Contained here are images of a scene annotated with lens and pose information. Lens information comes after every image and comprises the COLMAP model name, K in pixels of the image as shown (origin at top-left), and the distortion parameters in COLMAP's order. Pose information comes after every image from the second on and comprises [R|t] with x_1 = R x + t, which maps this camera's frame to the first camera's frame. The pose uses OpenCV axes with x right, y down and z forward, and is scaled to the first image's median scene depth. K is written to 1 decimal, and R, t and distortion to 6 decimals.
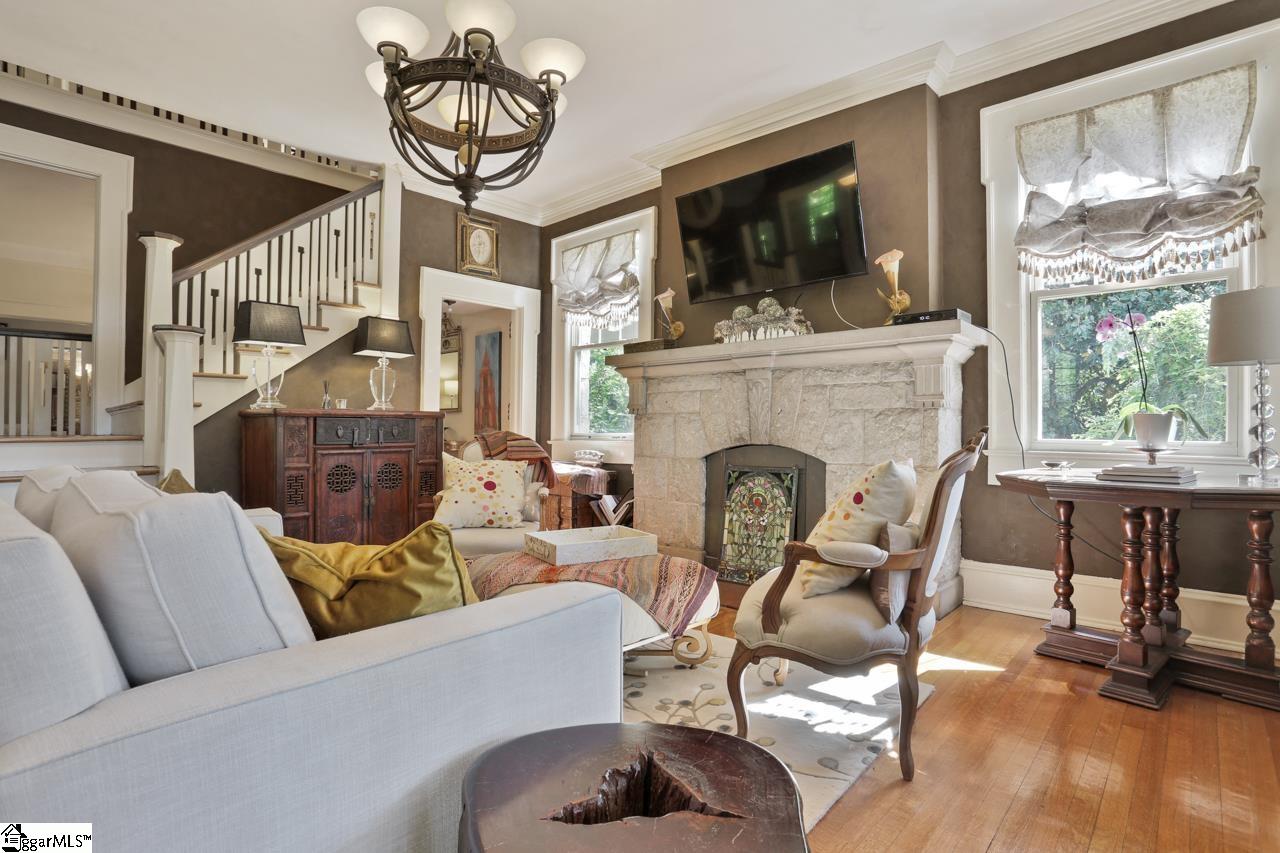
lens RADIAL K [[640.6, 0, 637.2], [0, 640.6, 427.8], [0, 0, 1]] dist [-0.064587, 0.020526]
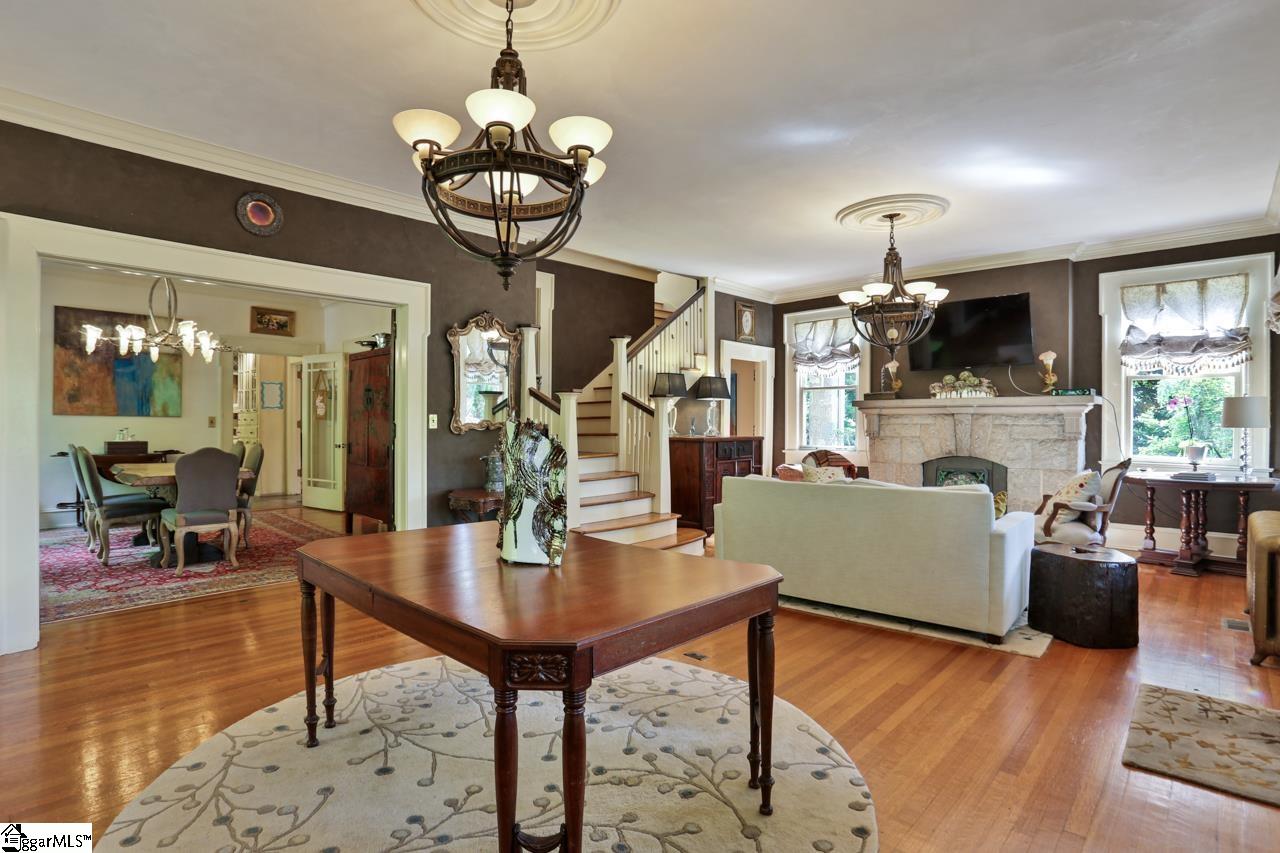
lens RADIAL K [[640.6, 0, 631.6], [0, 640.6, 428.3], [0, 0, 1]] dist [-0.064587, 0.020526]
pose [[0.999398, -0.000213, -0.034700, -0.718109], [0.000617, 0.999932, 0.011652, -0.078944], [0.034695, -0.011667, 0.999330, -0.823555]]
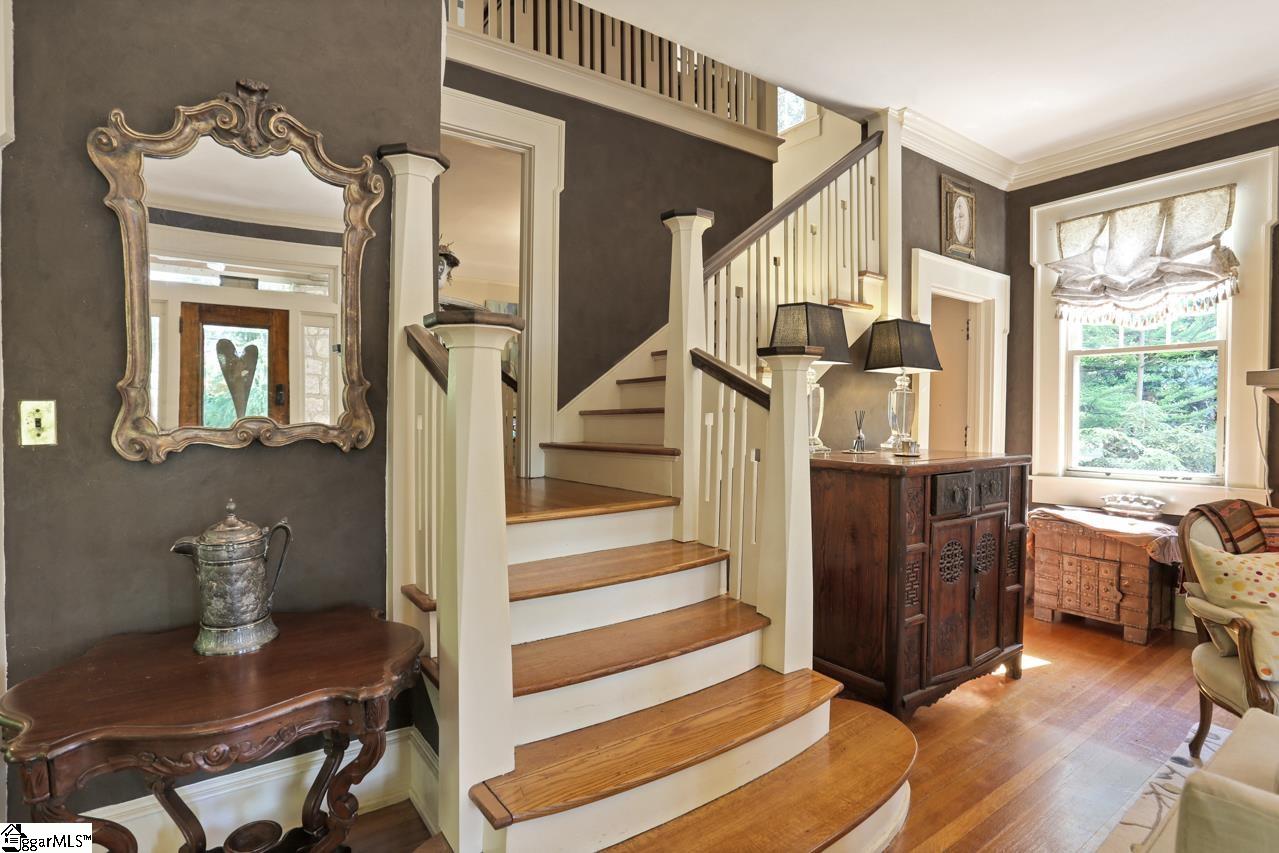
lens RADIAL K [[640.1, 0, 625.7], [0, 640.1, 430.8], [0, 0, 1]] dist [-0.064587, 0.020526]
pose [[0.975205, 0.007529, -0.221175, -0.716817], [-0.001410, 0.999612, 0.027813, -0.085533], [0.221299, -0.026811, 0.974837, 0.278816]]
